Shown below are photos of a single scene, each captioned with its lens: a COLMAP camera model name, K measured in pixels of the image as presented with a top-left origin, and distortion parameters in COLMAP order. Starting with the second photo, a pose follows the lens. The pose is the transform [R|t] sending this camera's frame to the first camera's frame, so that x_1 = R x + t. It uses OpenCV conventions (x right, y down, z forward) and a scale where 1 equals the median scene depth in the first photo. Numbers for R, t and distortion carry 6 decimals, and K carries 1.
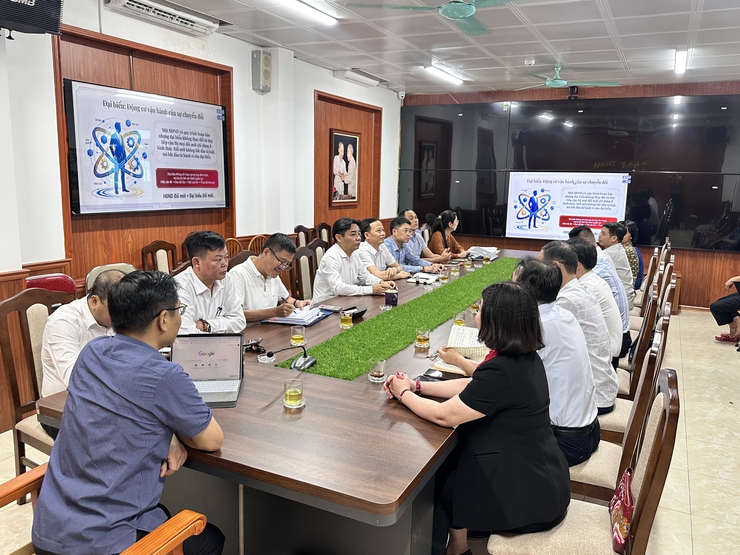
lens RADIAL K [[588.6, 0, 370.0], [0, 588.6, 277.5], [0, 0, 1]] dist [0.001191, -0.001424]
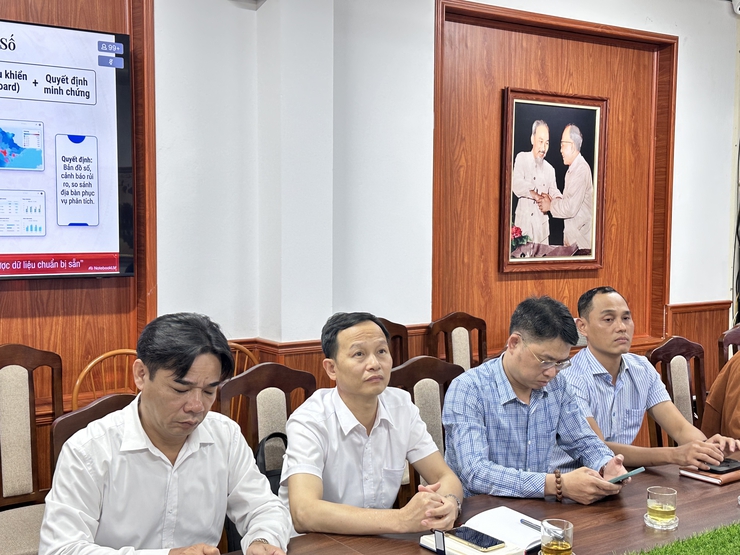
lens RADIAL K [[927.5, 0, 370.0], [0, 927.5, 277.5], [0, 0, 1]] dist [0.020819, 0.035442]
pose [[0.868468, 0.043041, -0.493873, 0.175224], [-0.087451, 0.993902, -0.067163, -0.063227], [0.487971, 0.101519, 0.866936, 0.375580]]
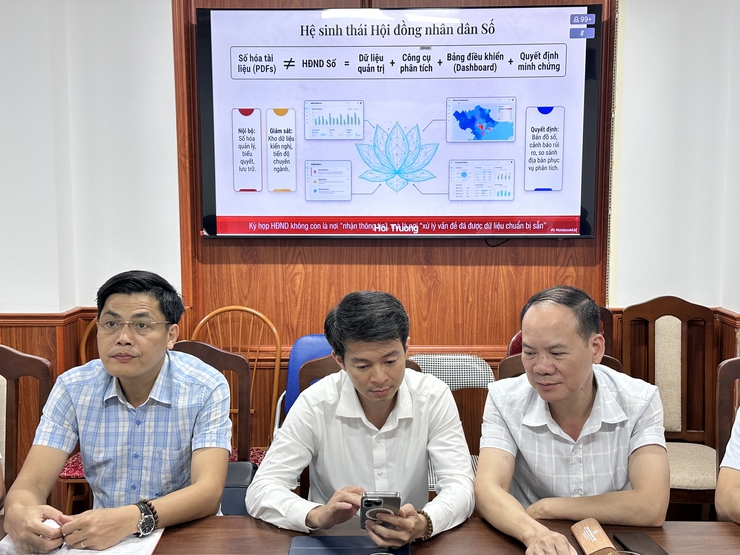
lens RADIAL K [[844.8, 0, 370.0], [0, 844.8, 277.5], [0, 0, 1]] dist [0.117220, -0.022908]
pose [[0.426245, 0.104604, -0.898540, 0.200213], [-0.137879, 0.989199, 0.049751, -0.070605], [0.894038, 0.102684, 0.436063, 0.422843]]
